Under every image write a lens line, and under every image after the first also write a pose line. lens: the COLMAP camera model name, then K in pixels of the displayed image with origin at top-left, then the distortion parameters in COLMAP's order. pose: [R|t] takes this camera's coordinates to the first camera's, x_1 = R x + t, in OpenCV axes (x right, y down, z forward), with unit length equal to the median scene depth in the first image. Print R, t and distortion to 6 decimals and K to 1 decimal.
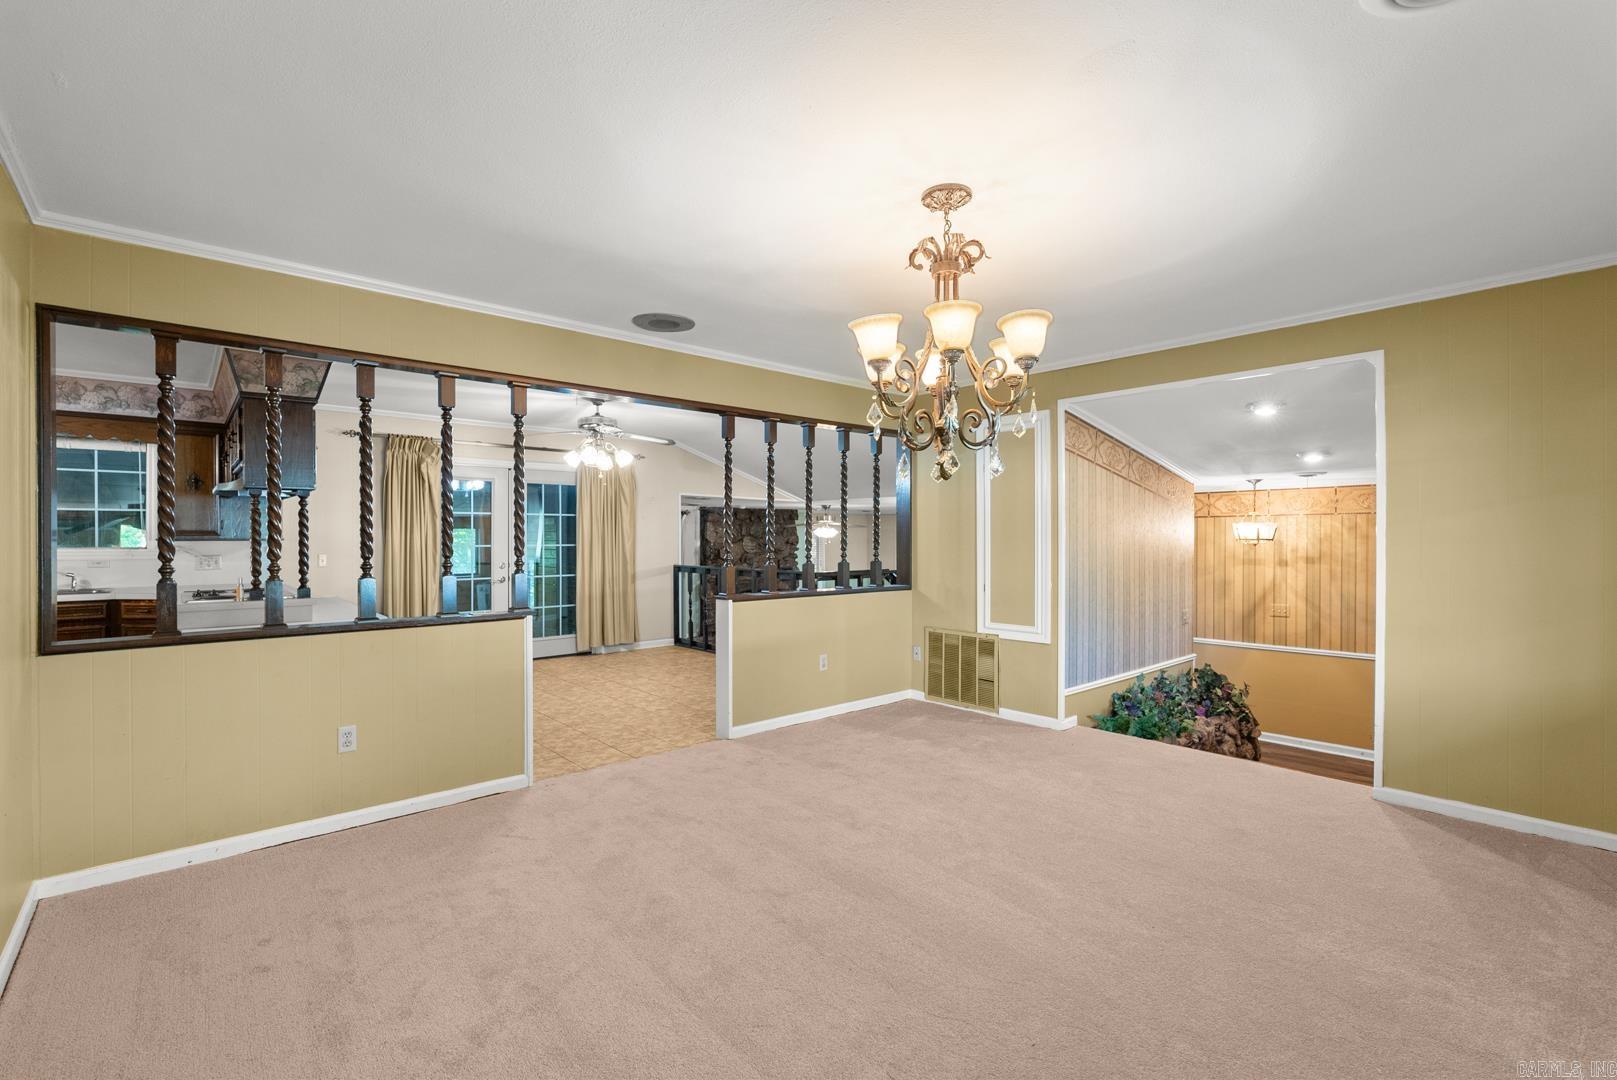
lens RADIAL K [[713.7, 0, 808.8], [0, 713.7, 536.0], [0, 0, 1]] dist [-0.011693, 0.001573]
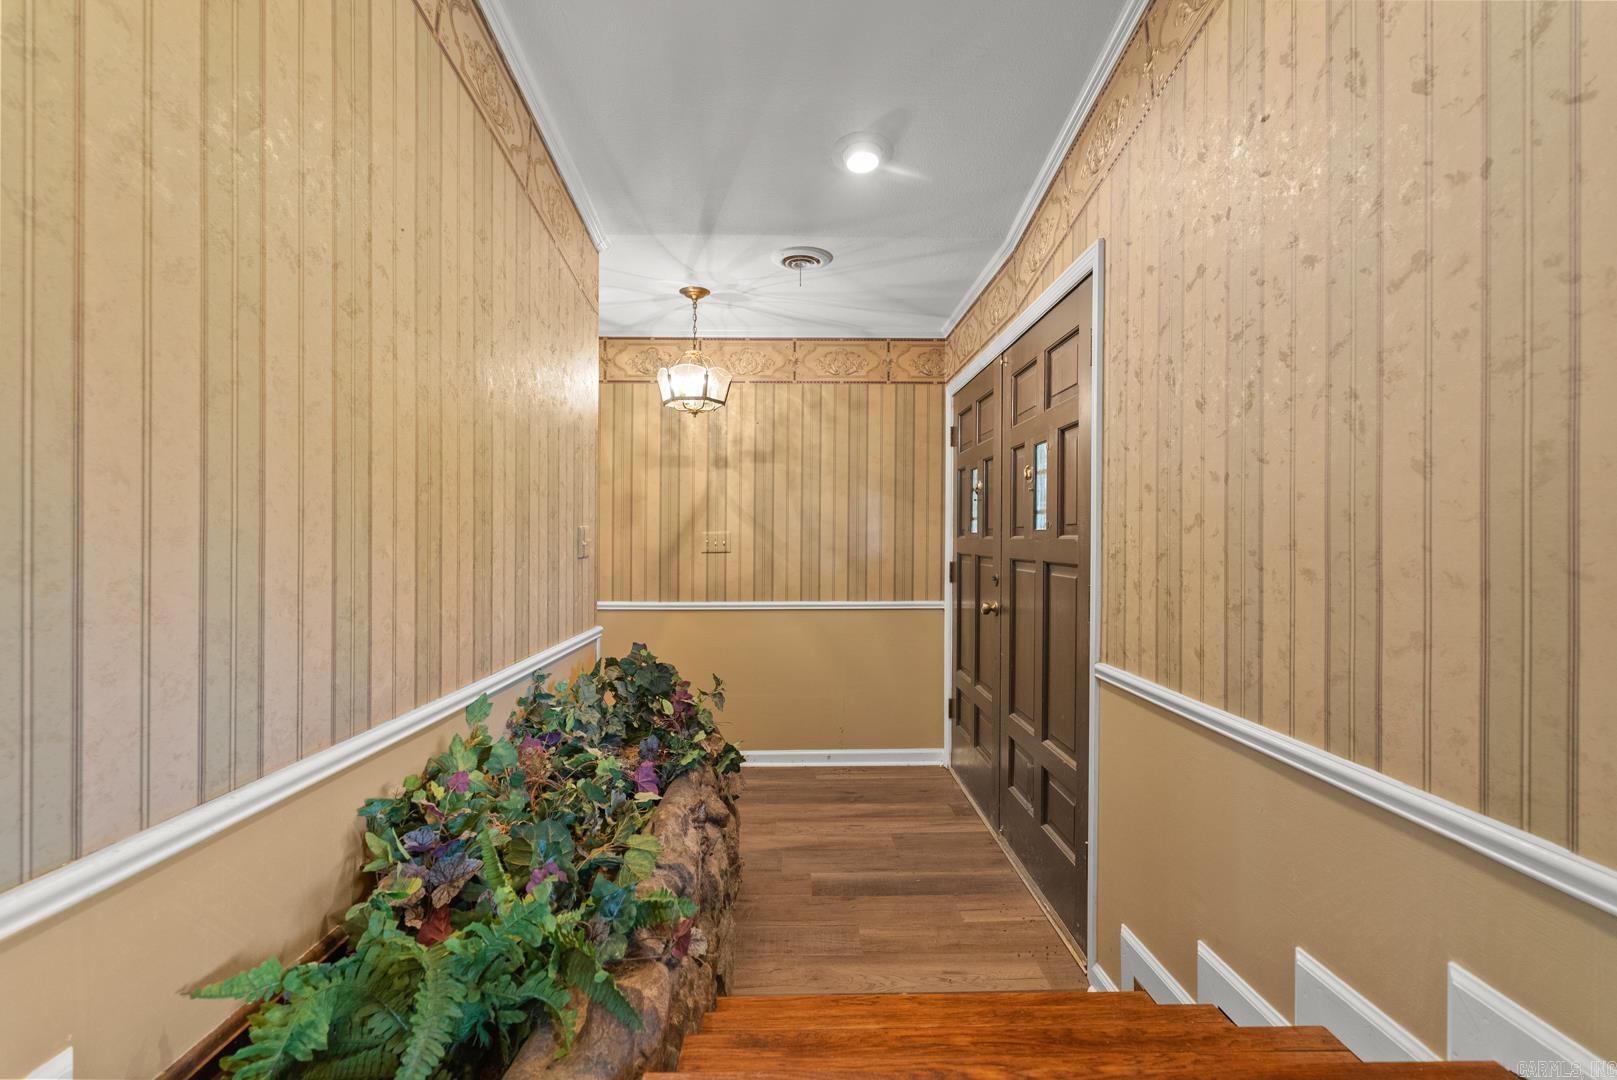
lens RADIAL K [[713.7, 0, 812.2], [0, 713.7, 533.1], [0, 0, 1]] dist [-0.011693, 0.001573]
pose [[0.646272, 0.002878, 0.763102, 0.277126], [-0.001343, 0.999996, -0.002634, 0.104978], [-0.763106, 0.000677, 0.646273, 0.589795]]
